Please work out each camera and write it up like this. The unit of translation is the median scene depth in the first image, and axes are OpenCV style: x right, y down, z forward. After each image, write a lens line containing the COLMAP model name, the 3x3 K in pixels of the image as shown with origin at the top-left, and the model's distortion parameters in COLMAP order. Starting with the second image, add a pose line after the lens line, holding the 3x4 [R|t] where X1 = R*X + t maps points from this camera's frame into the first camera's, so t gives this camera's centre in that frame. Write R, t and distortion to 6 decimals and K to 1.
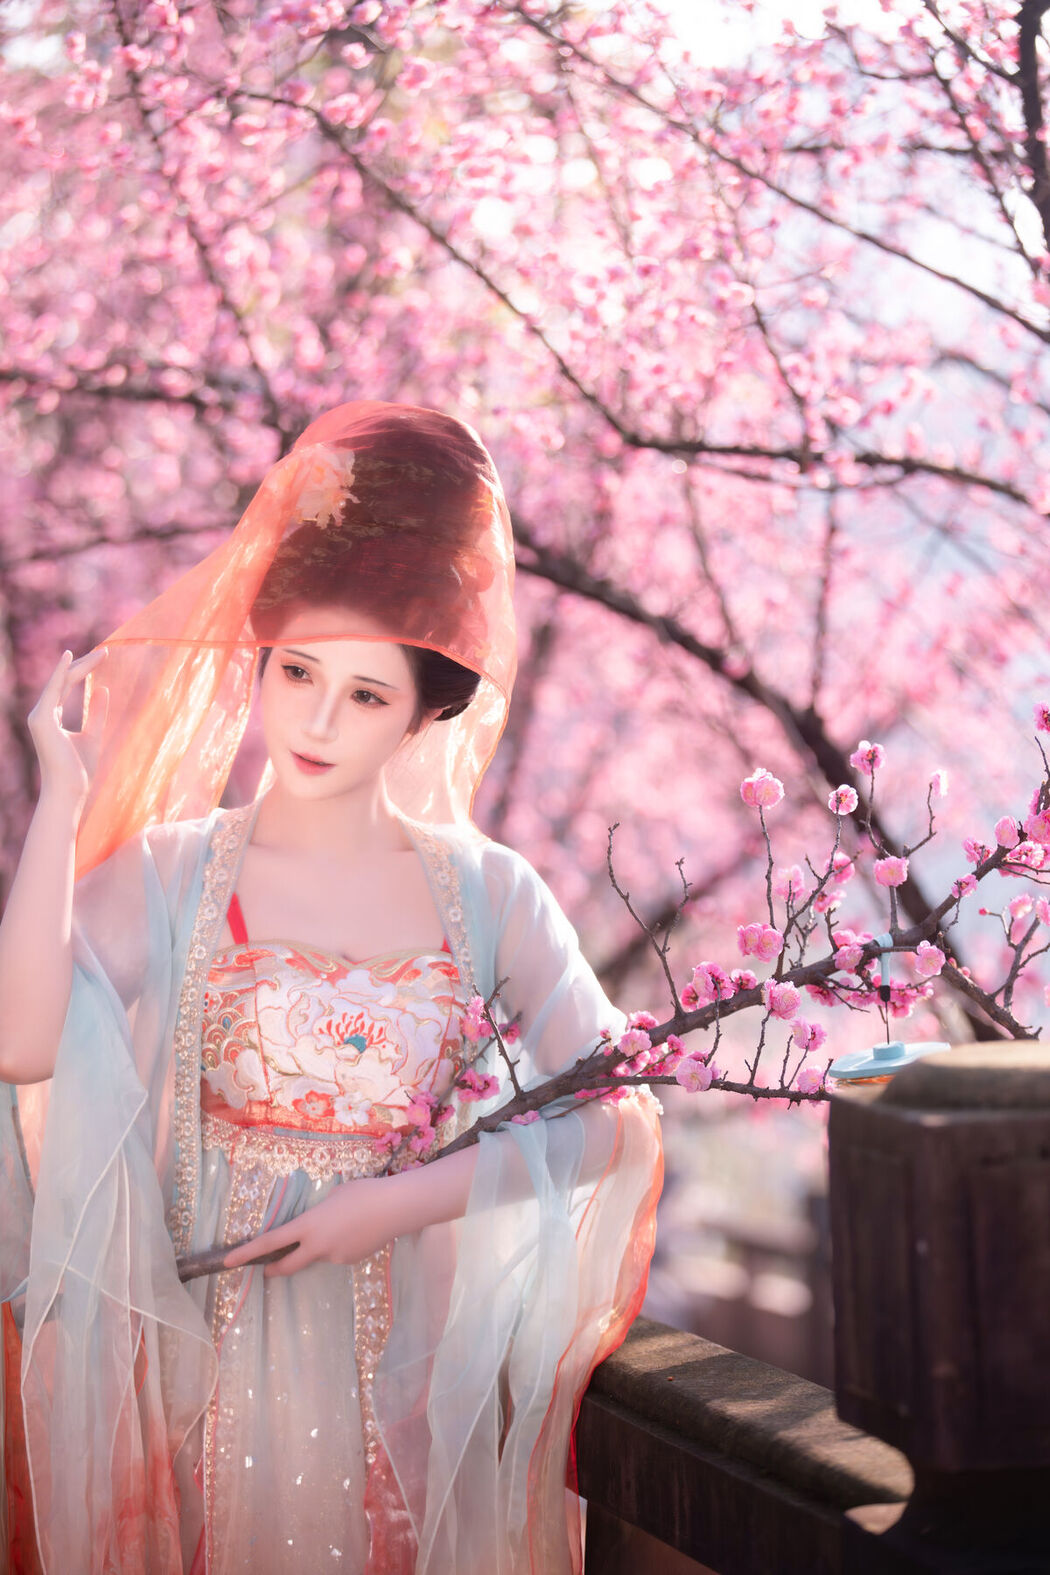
lens RADIAL K [[4824.7, 0, 525.0], [0, 4824.7, 787.5], [0, 0, 1]] dist [0.078264, -0.623890]
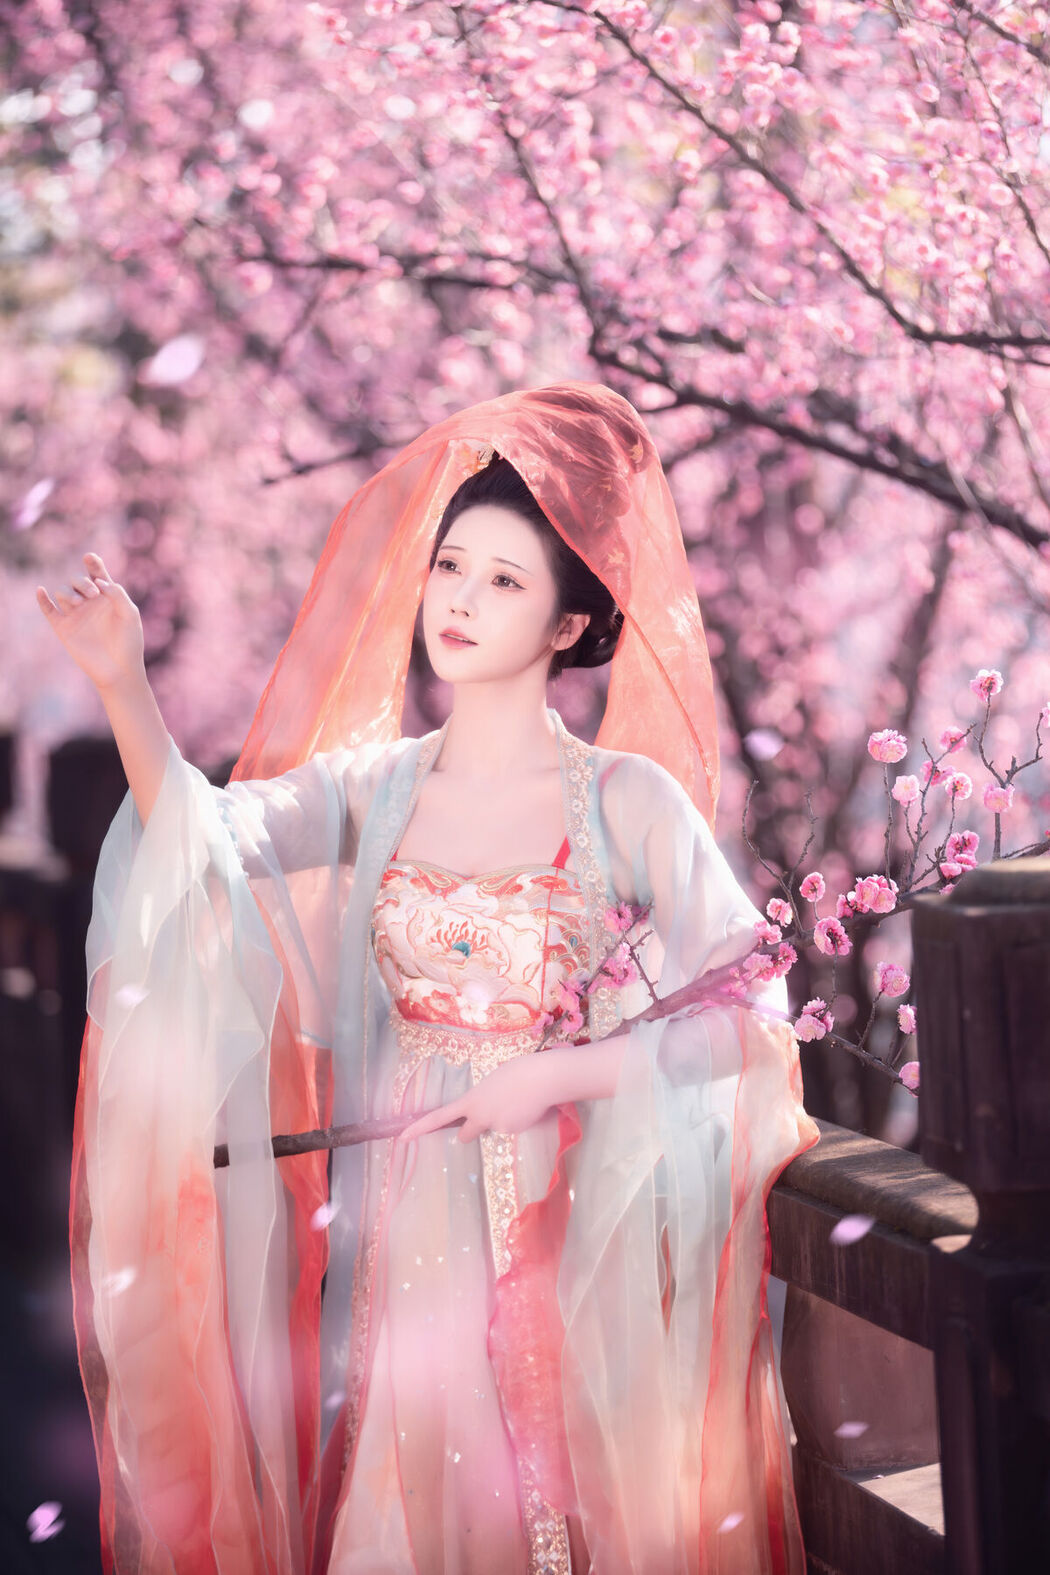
lens RADIAL K [[6286.1, 0, 525.0], [0, 6286.1, 787.5], [0, 0, 1]] dist [0.844545, -1.626227]
pose [[0.994888, -0.012943, -0.100151, 0.131651], [0.014062, 0.999846, 0.010477, 0.017628], [0.100000, -0.011831, 0.994917, -0.632592]]
